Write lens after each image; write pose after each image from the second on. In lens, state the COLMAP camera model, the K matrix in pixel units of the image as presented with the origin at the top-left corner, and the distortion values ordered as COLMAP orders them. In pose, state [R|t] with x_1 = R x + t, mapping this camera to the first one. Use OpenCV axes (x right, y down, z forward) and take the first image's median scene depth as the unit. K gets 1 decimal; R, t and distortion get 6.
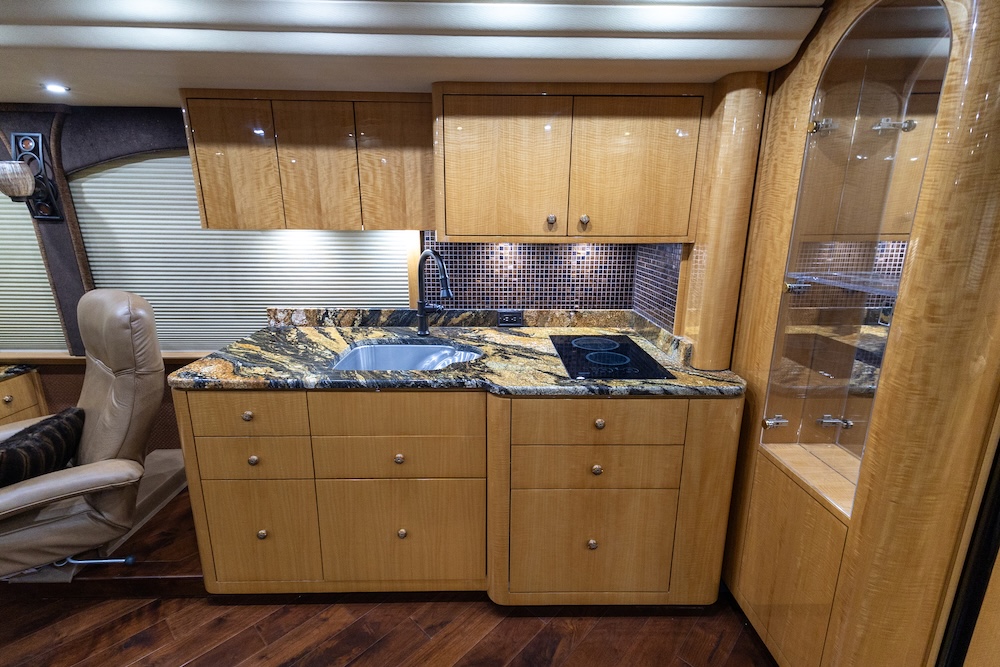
lens RADIAL K [[465.6, 0, 502.4], [0, 465.6, 334.0], [0, 0, 1]] dist [0.025052, -0.004245]
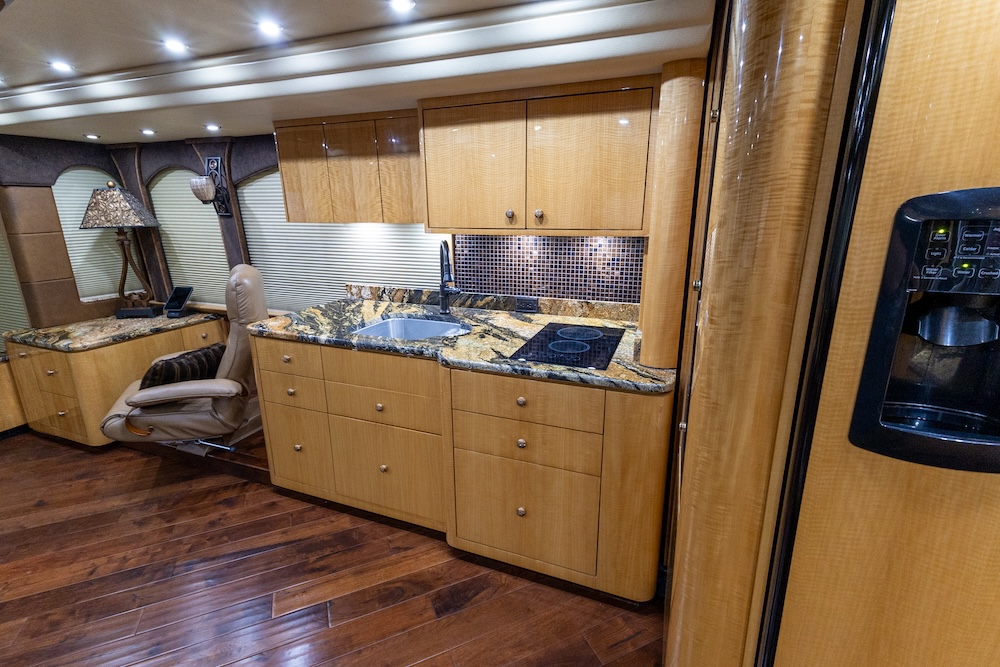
lens RADIAL K [[465.6, 0, 498.8], [0, 465.6, 334.7], [0, 0, 1]] dist [0.025052, -0.004245]
pose [[0.921113, 0.092125, -0.378238, 0.509102], [-0.083649, 0.995739, 0.038816, -0.001510], [0.380203, -0.004115, 0.924894, -0.030490]]
